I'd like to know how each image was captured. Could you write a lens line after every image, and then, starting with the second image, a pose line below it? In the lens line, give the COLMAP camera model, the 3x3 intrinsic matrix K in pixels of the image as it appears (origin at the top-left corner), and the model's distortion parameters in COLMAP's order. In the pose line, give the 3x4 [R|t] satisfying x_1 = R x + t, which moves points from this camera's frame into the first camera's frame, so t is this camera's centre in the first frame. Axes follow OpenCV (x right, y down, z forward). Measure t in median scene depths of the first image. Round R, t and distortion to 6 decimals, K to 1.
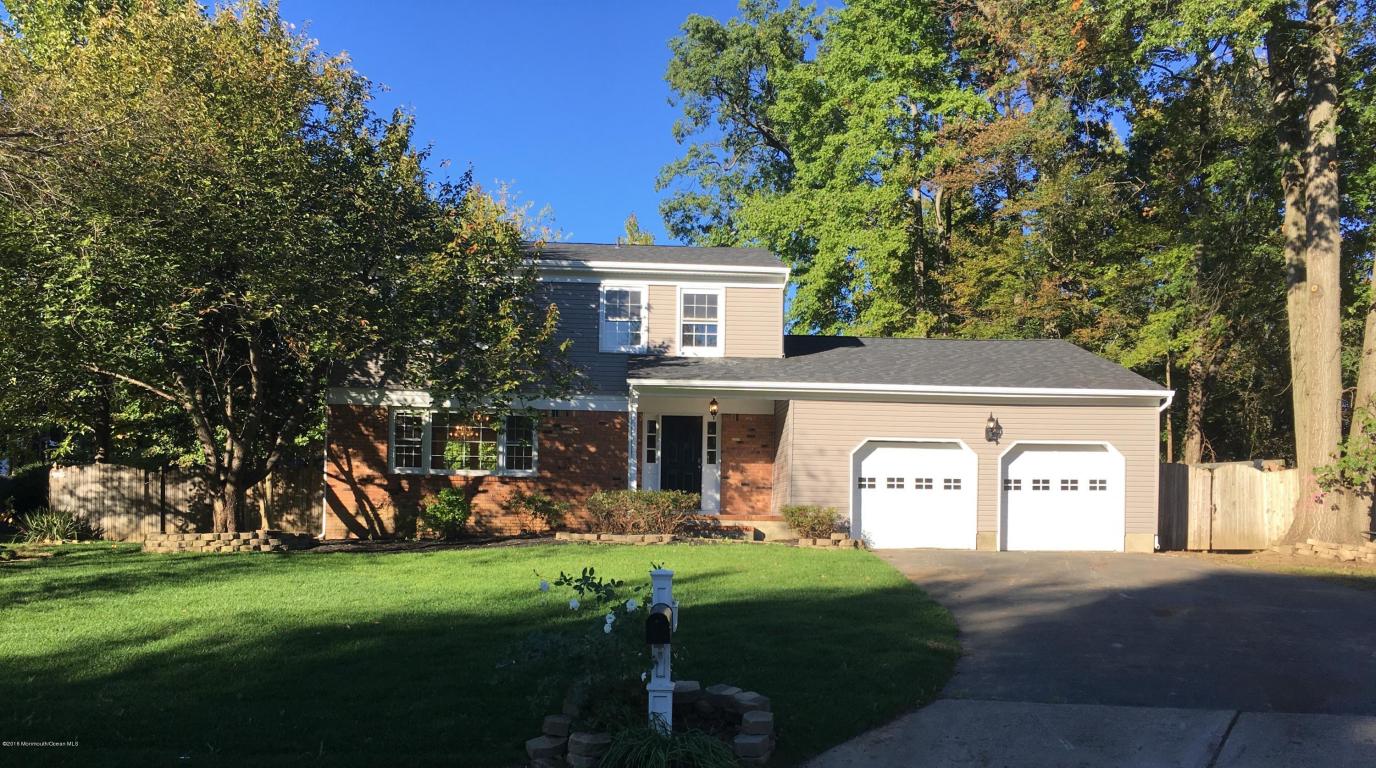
lens RADIAL K [[1159.1, 0, 689.1], [0, 1159.1, 505.9], [0, 0, 1]] dist [0.055736, -0.007020]
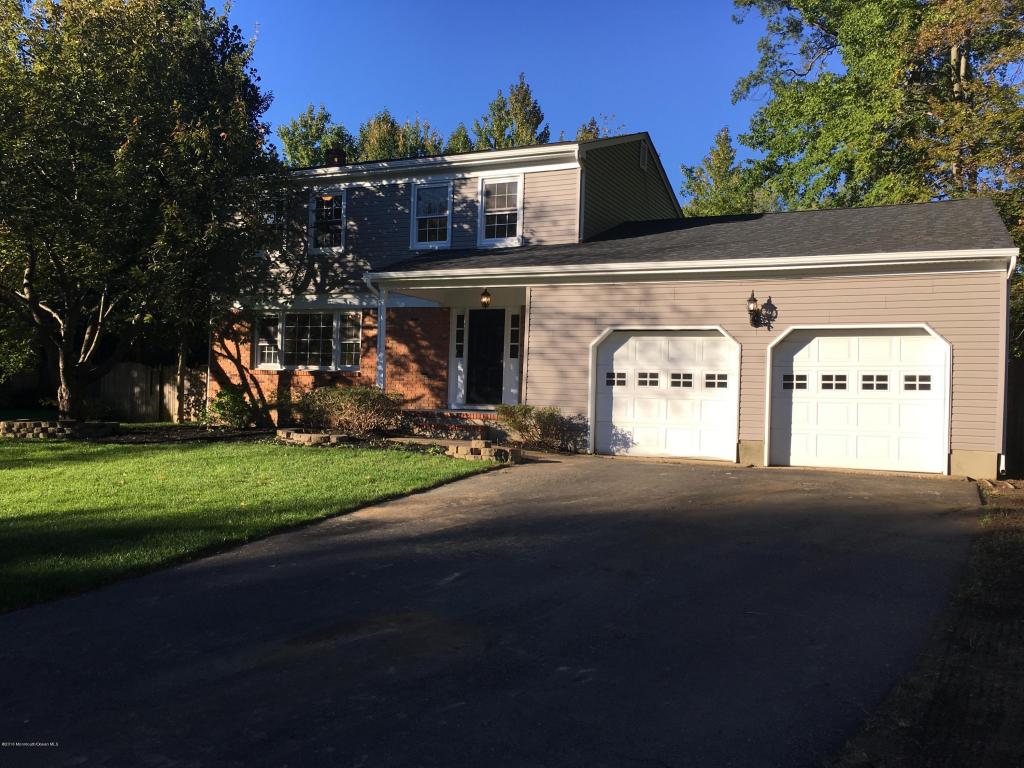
lens RADIAL K [[865.1, 0, 508.4], [0, 865.1, 390.4], [0, 0, 1]] dist [0.042875, -0.051062]
pose [[0.879231, 0.008898, -0.476312, 0.365554], [-0.008133, 0.999960, 0.003668, -0.012222], [0.476326, 0.000649, 0.879269, 0.369999]]
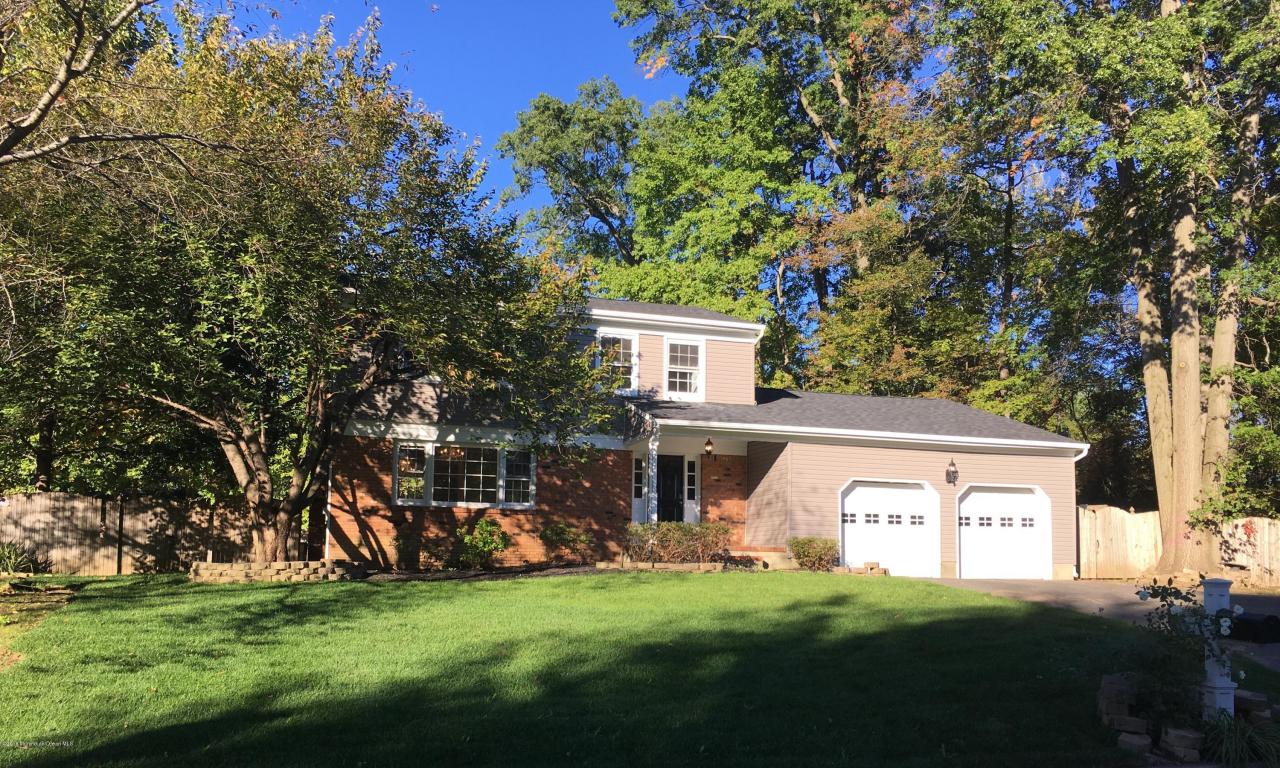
lens RADIAL K [[1071.5, 0, 641.3], [0, 1071.5, 476.4], [0, 0, 1]] dist [0.069232, -0.014174]
pose [[0.969700, 0.019280, 0.243535, -0.275387], [-0.002818, 0.997697, -0.067764, 0.010108], [-0.244281, 0.065025, 0.967522, 0.041252]]
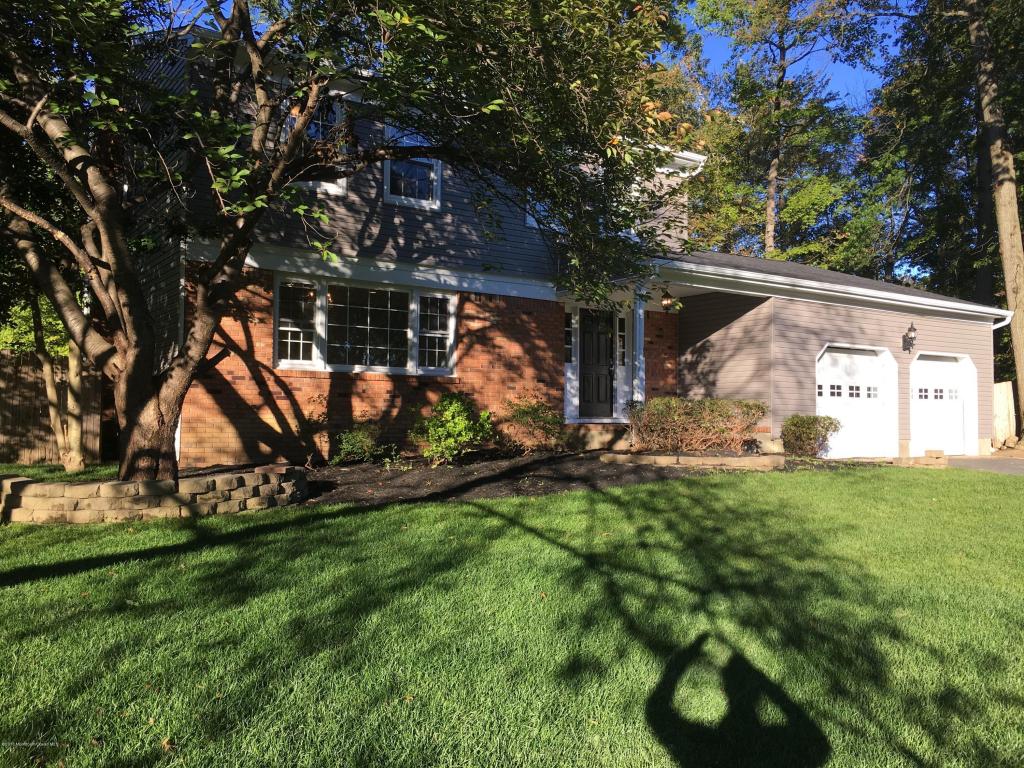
lens RADIAL K [[865.1, 0, 508.1], [0, 865.1, 381.4], [0, 0, 1]] dist [0.042875, -0.051062]
pose [[0.863910, 0.015049, 0.503422, -0.395010], [-0.006409, 0.999801, -0.018888, -0.011148], [-0.503606, 0.013091, 0.863834, 0.481798]]
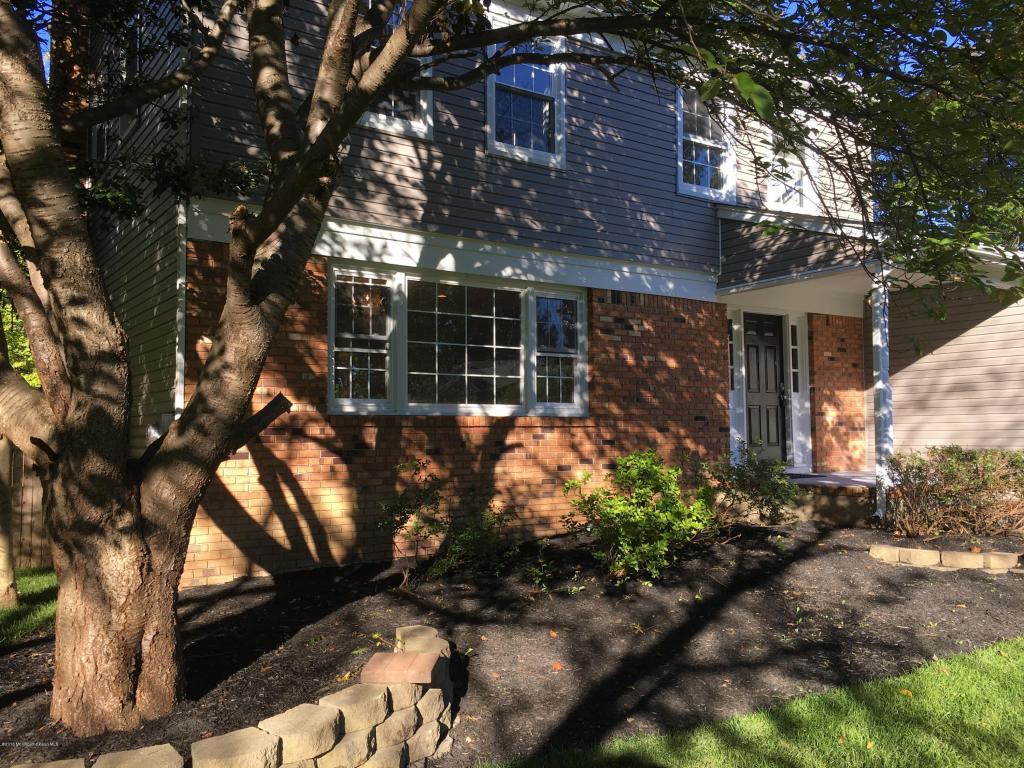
lens RADIAL K [[865.1, 0, 516.7], [0, 865.1, 384.5], [0, 0, 1]] dist [0.042875, -0.051062]
pose [[0.848512, 0.007719, 0.529119, -0.368398], [0.011782, 0.999370, -0.033473, -0.026532], [-0.529044, 0.034636, 0.847887, 0.690944]]
